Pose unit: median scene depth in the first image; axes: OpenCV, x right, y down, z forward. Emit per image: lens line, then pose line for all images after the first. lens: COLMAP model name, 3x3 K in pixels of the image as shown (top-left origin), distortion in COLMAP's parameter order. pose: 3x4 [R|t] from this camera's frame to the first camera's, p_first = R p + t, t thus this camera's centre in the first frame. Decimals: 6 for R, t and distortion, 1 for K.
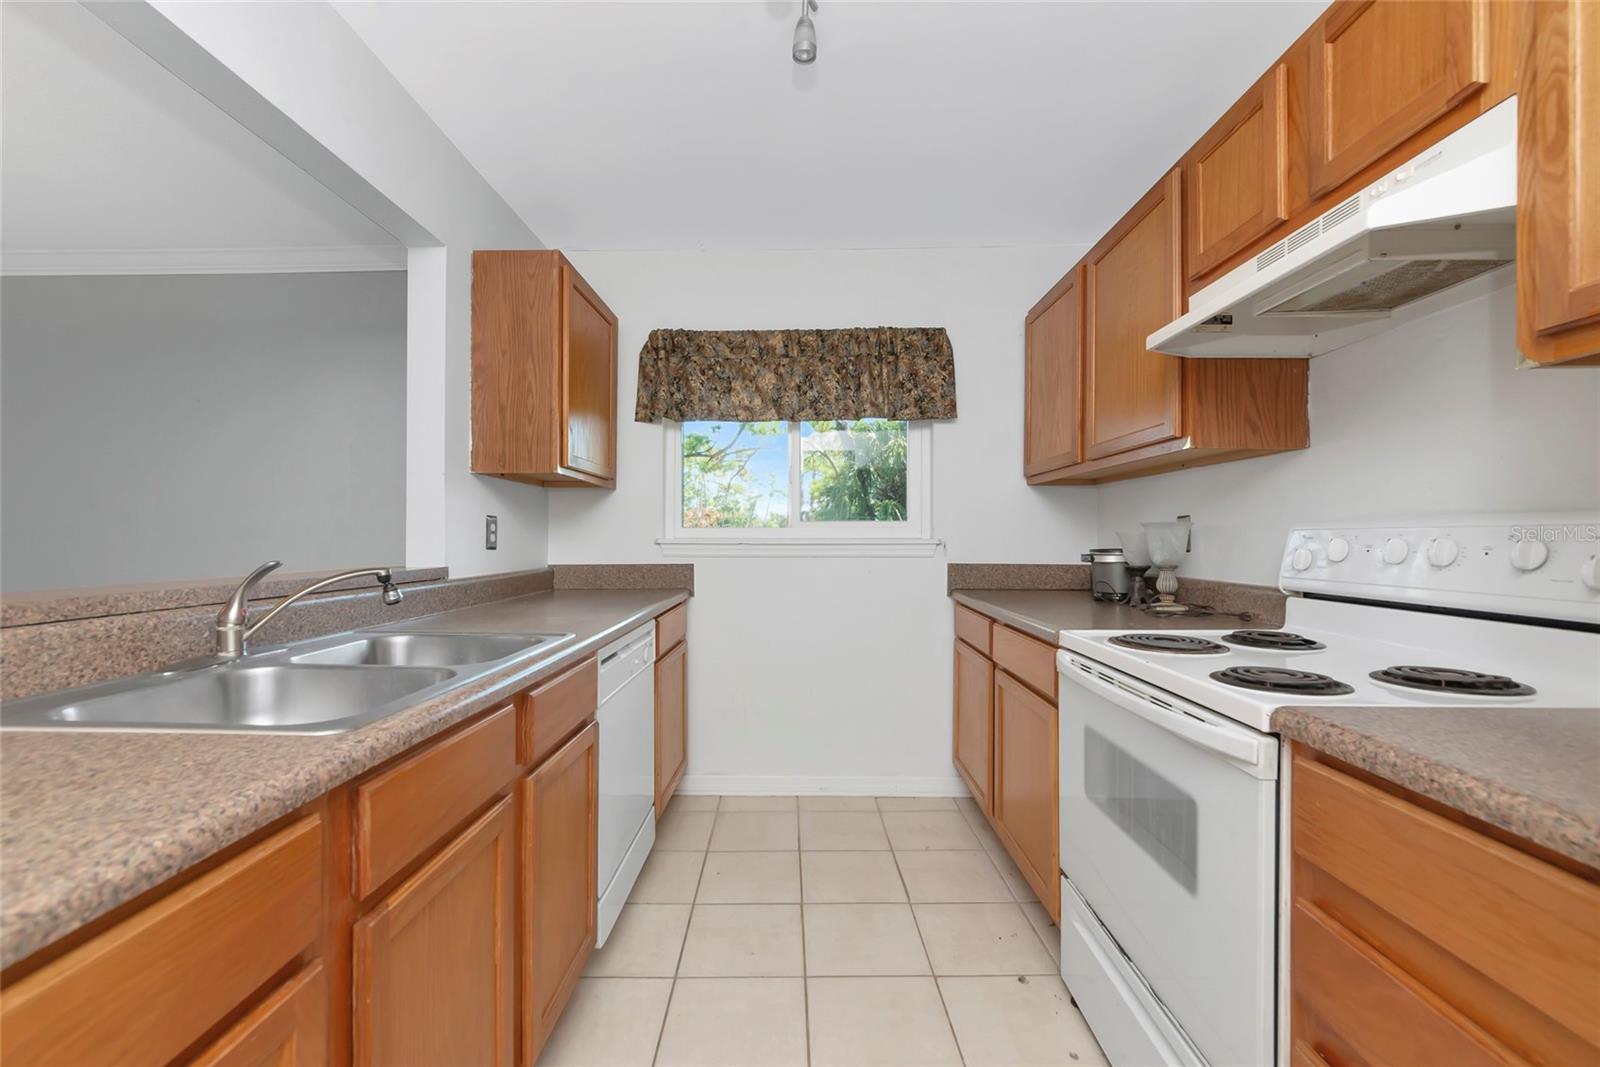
lens RADIAL K [[655.4, 0, 800.0], [0, 655.4, 533.5], [0, 0, 1]] dist [-0.000110, 0.000312]
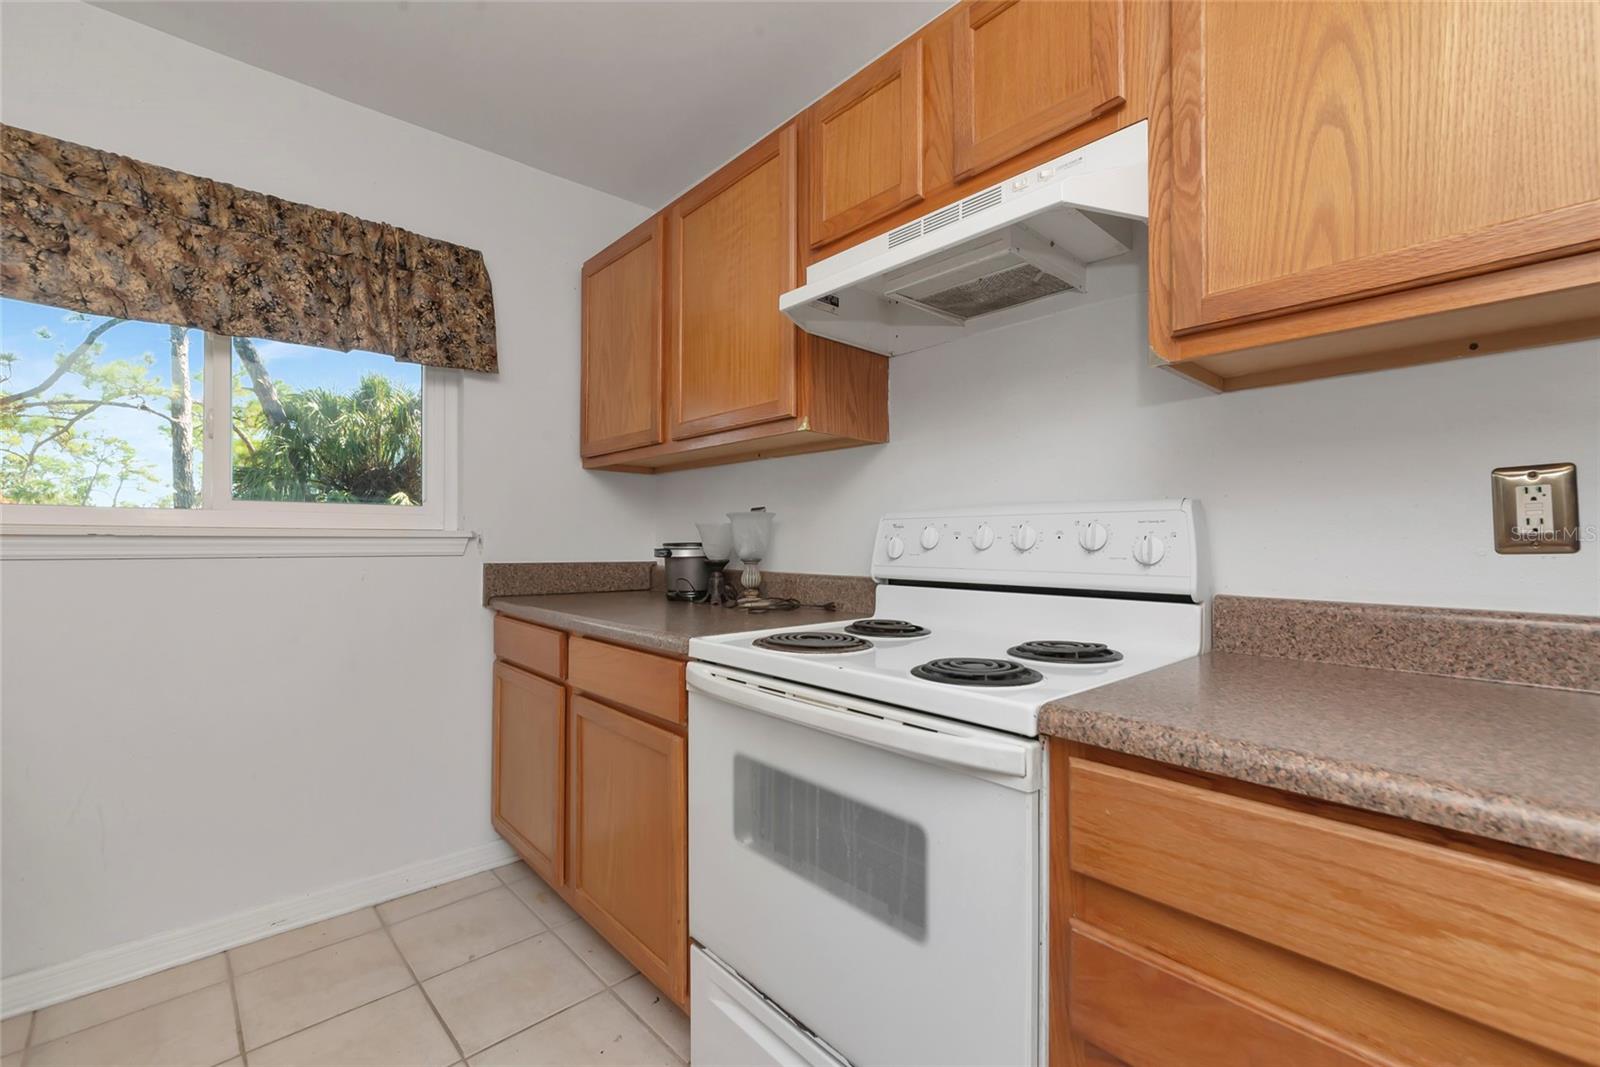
lens RADIAL K [[677.0, 0, 799.5], [0, 677.0, 539.1], [0, 0, 1]] dist [-0.001827, -0.000090]
pose [[0.736306, 0.003578, 0.676640, -0.048151], [-0.006175, 0.999980, 0.001433, 0.018601], [-0.676621, -0.005234, 0.736313, 0.230145]]
